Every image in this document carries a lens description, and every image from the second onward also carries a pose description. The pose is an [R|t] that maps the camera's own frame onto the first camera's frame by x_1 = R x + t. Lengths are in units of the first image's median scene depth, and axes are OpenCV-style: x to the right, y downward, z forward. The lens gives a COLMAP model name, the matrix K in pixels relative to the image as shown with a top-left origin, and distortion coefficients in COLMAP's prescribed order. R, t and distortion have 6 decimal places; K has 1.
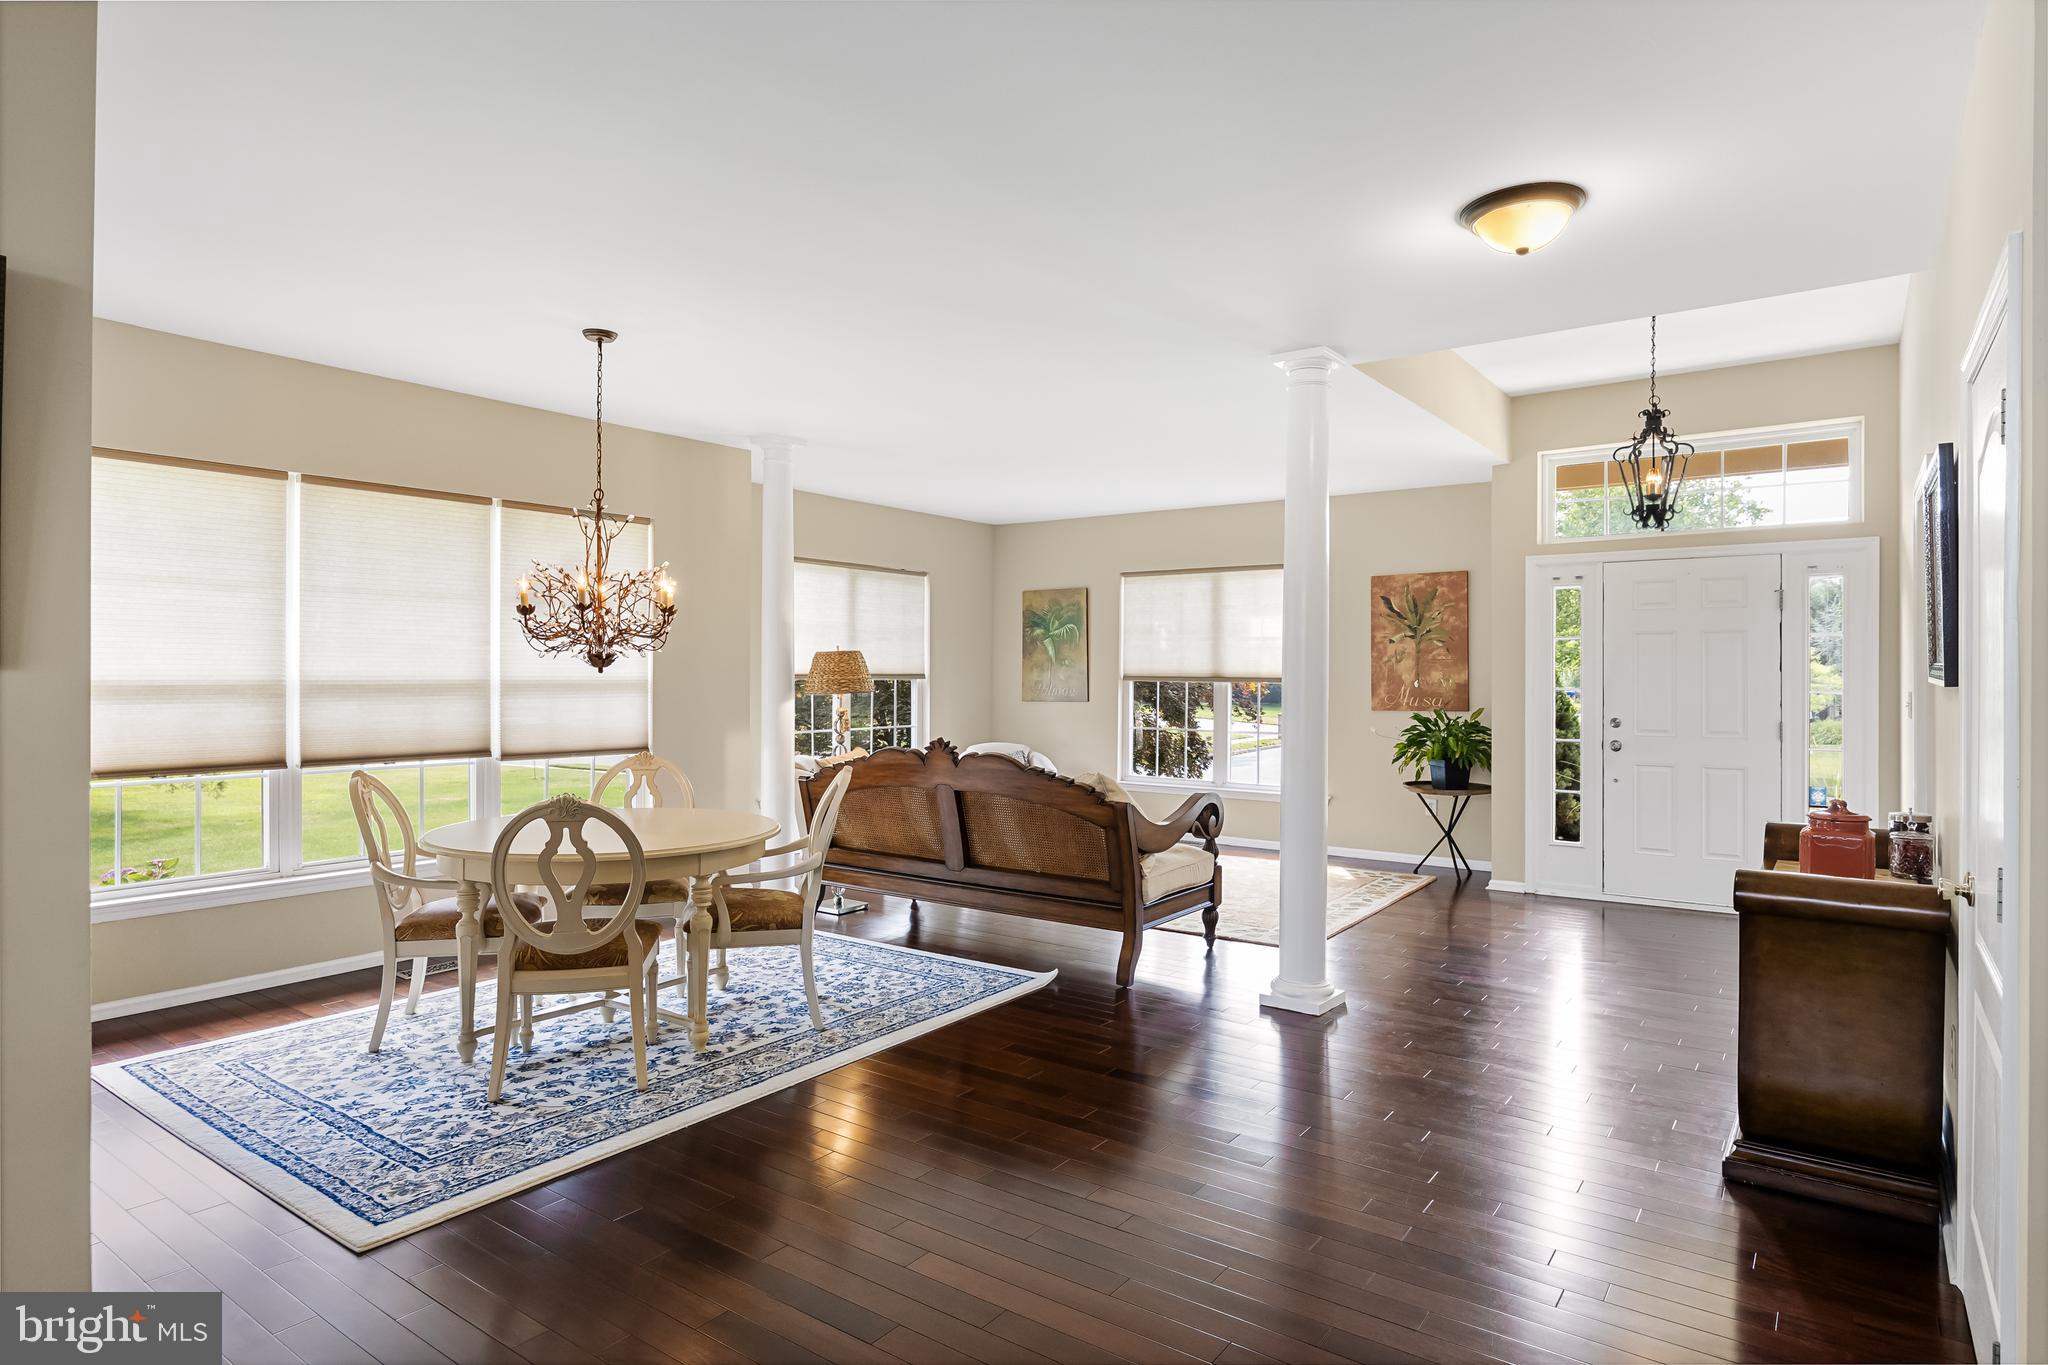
lens RADIAL K [[1149.1, 0, 1024.0], [0, 1149.1, 682.5], [0, 0, 1]] dist [-0.002479, -0.000177]
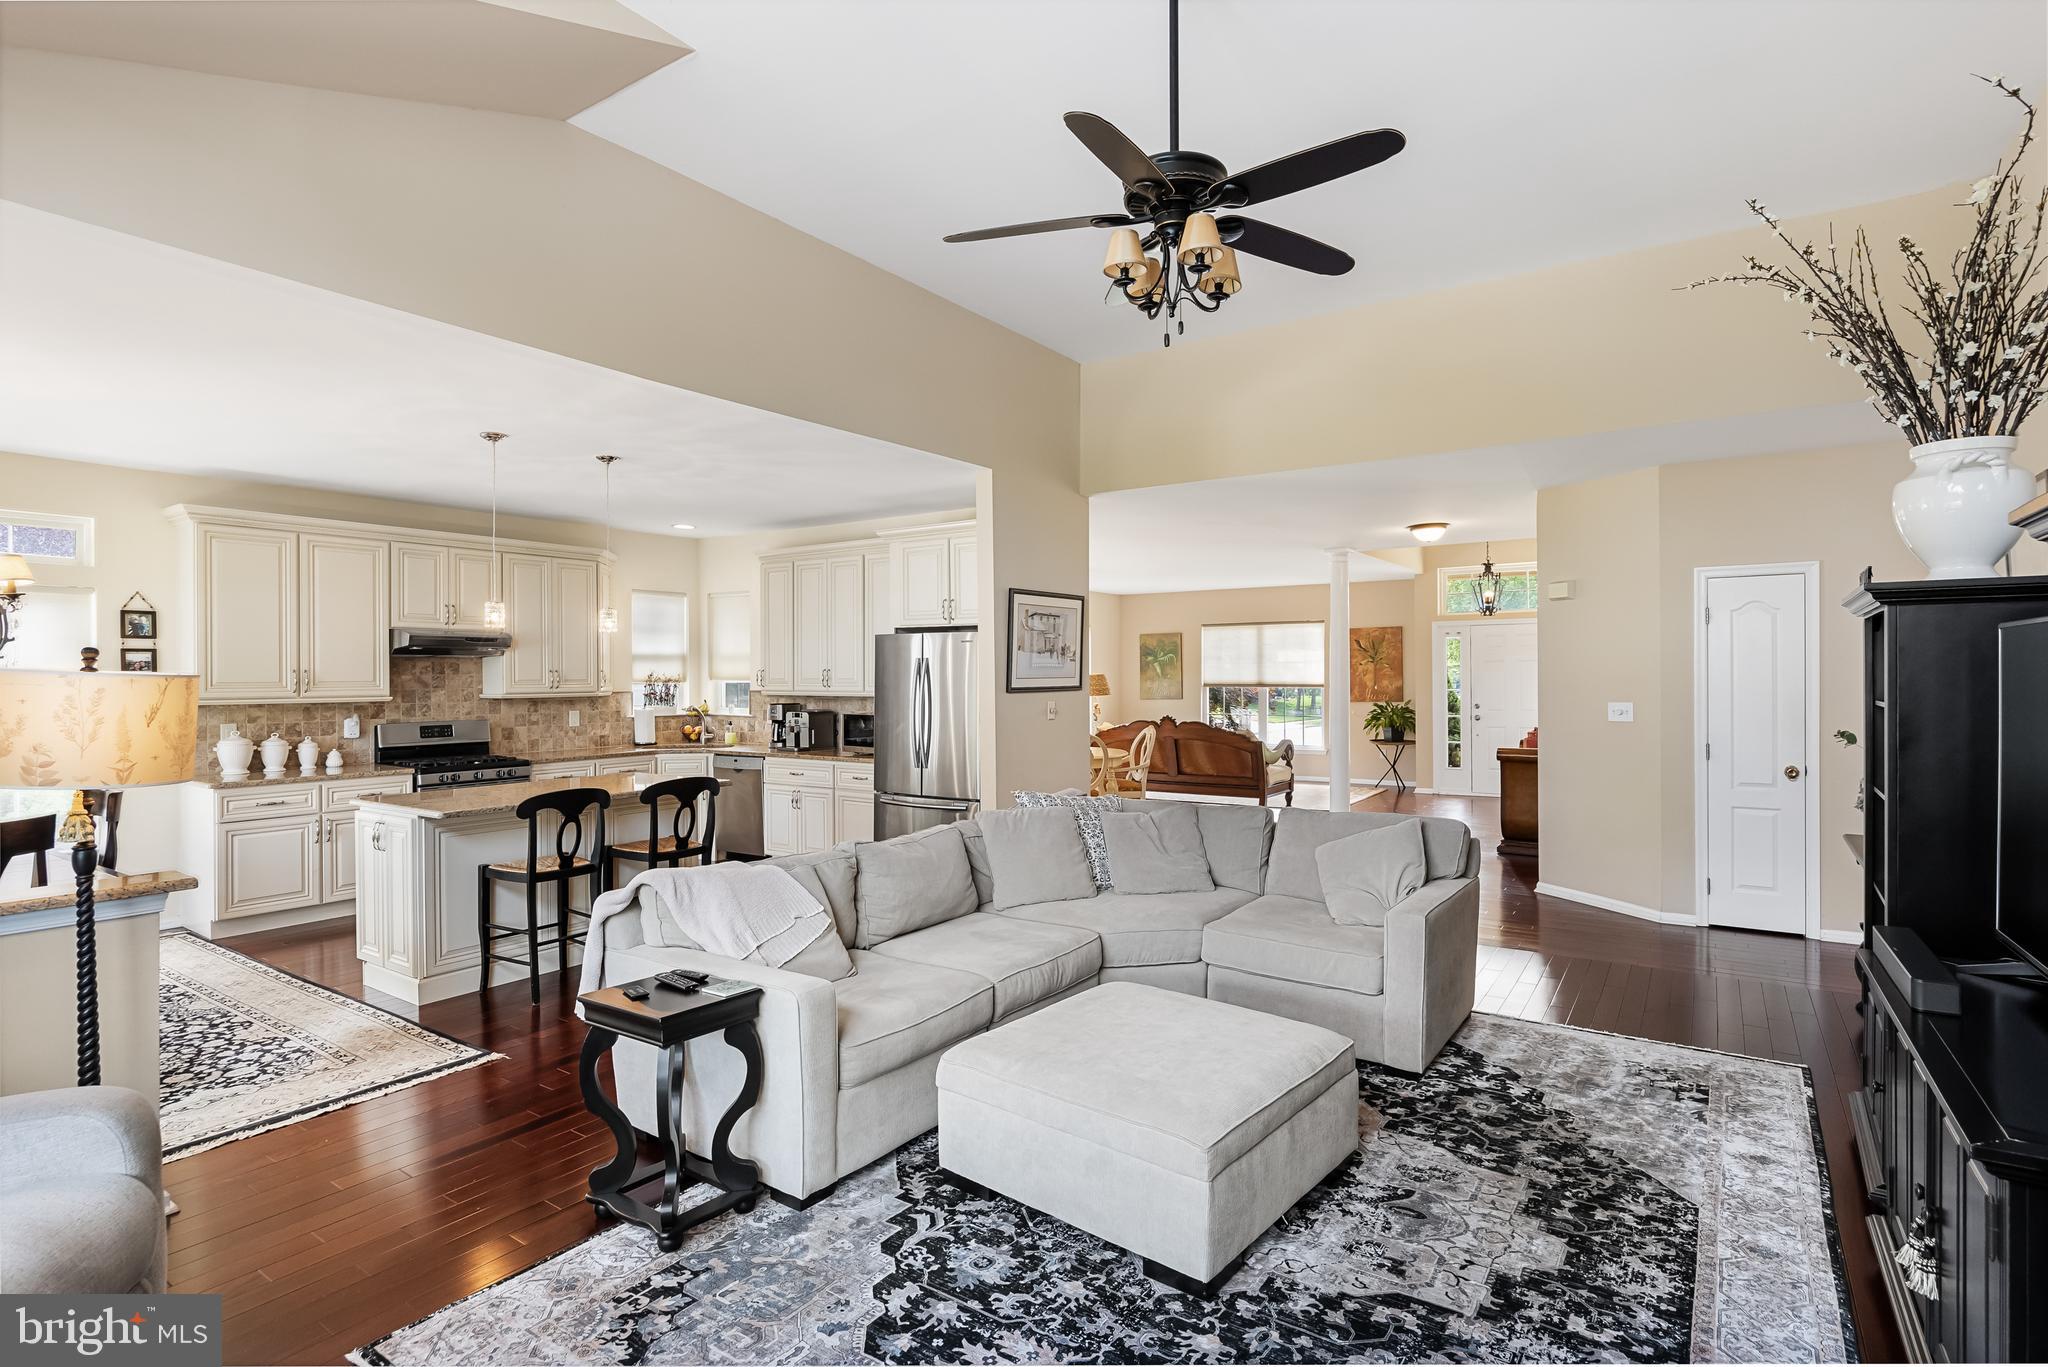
lens RADIAL K [[1032.5, 0, 1024.0], [0, 1032.5, 683.5], [0, 0, 1]] dist [-0.012455, -0.000694]
pose [[0.999485, -0.009572, 0.030628, -0.283940], [0.009638, 0.999952, -0.002017, -0.007312], [-0.030607, 0.002312, 0.999529, -0.666269]]
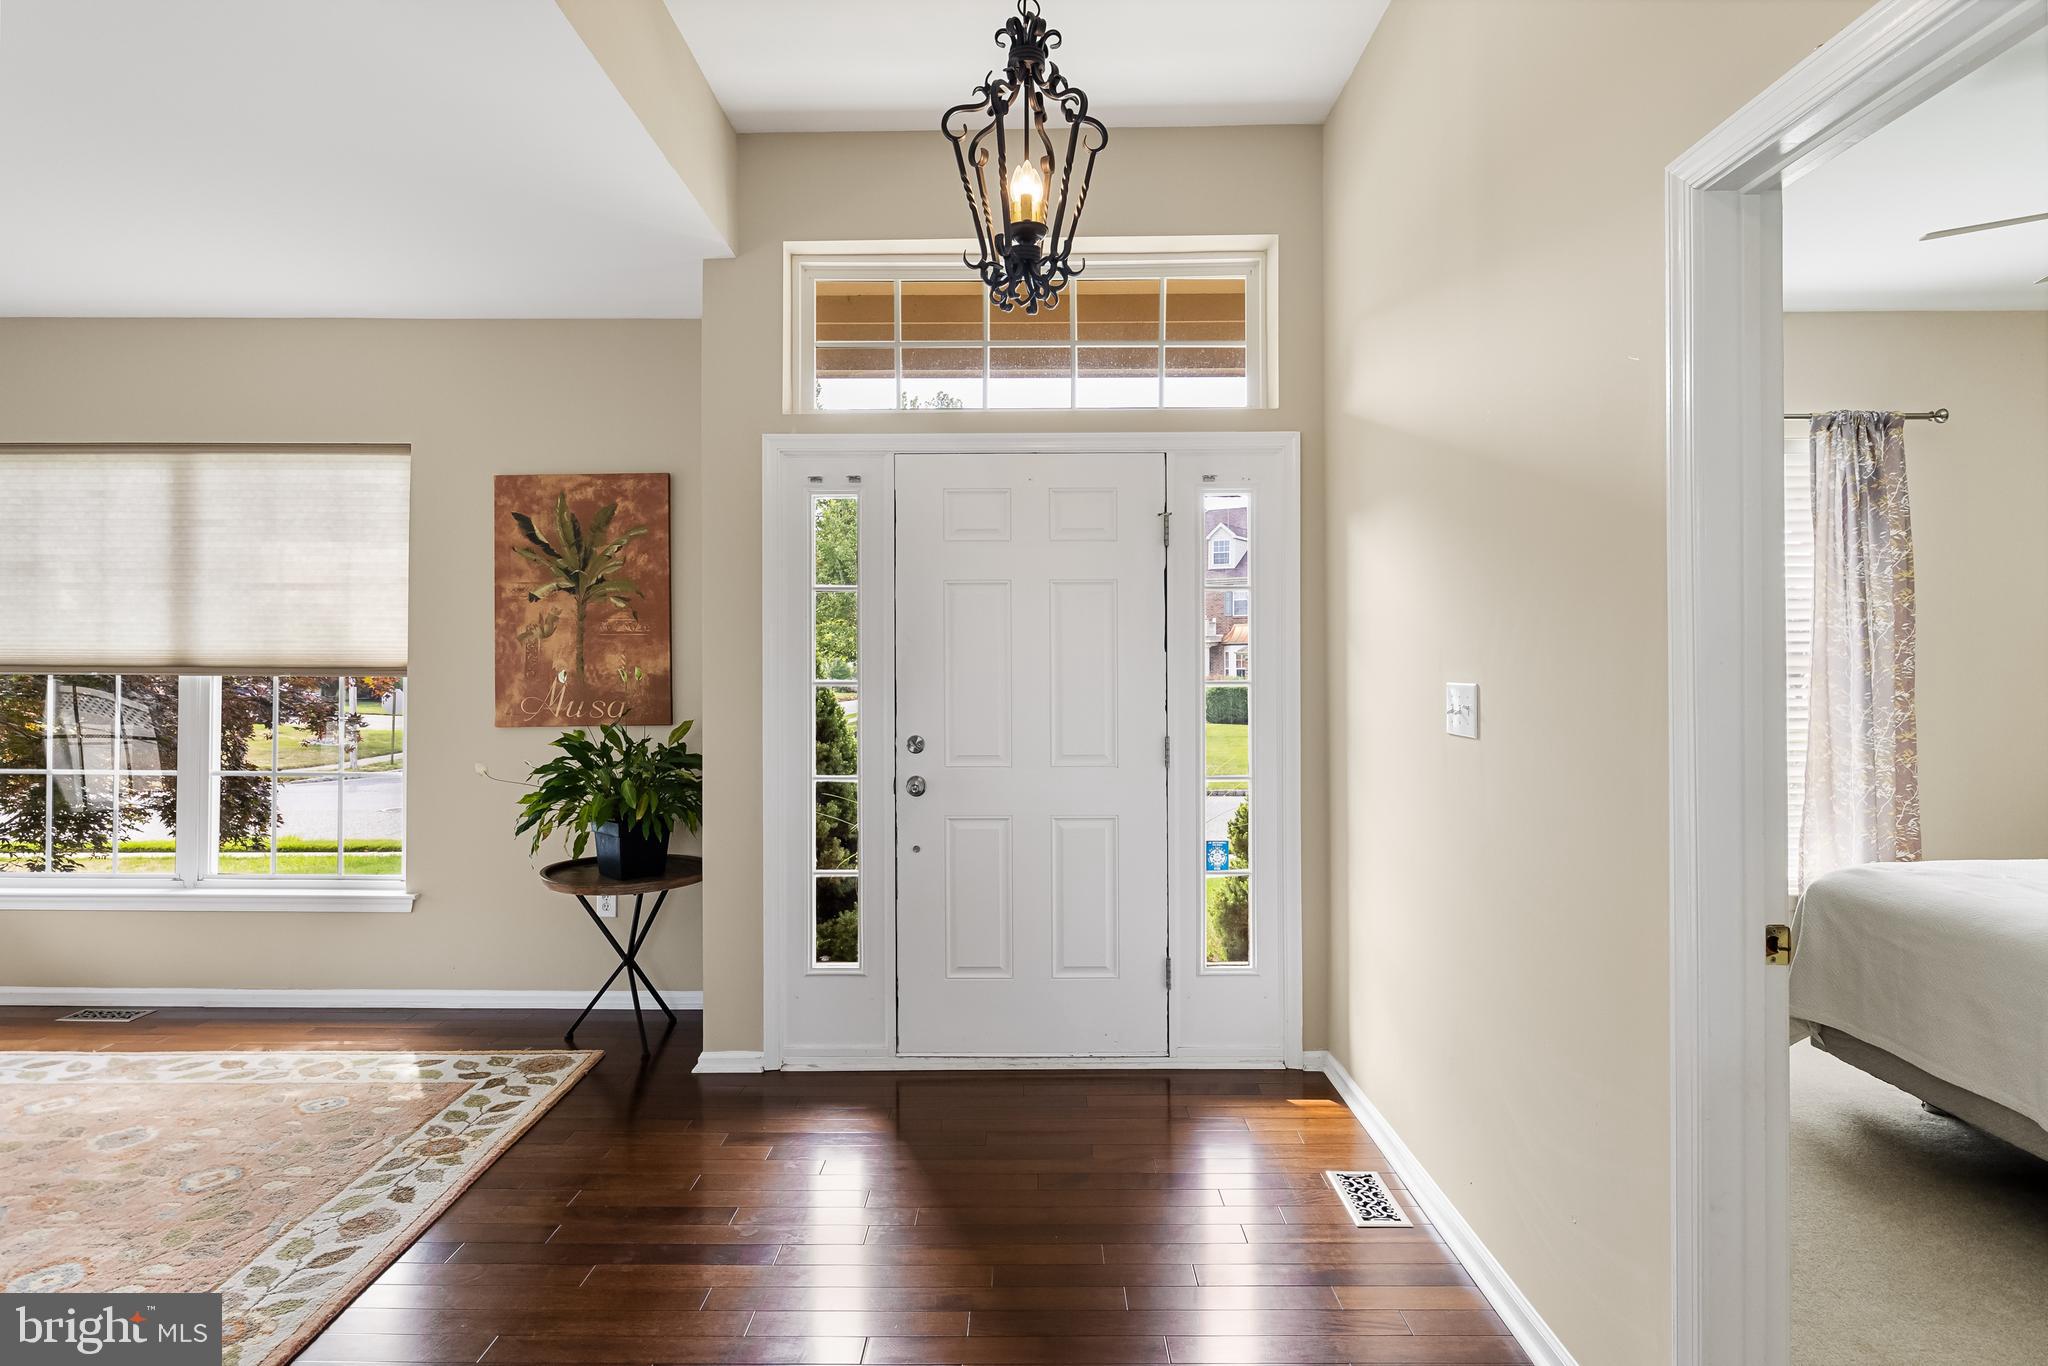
lens RADIAL K [[1109.7, 0, 1024.0], [0, 1109.7, 683.0], [0, 0, 1]] dist [-0.000515, -0.001681]
pose [[0.814269, -0.008305, 0.580429, 0.217578], [0.004439, 0.999958, 0.008080, 0.001039], [-0.580471, -0.004003, 0.814271, 0.470227]]
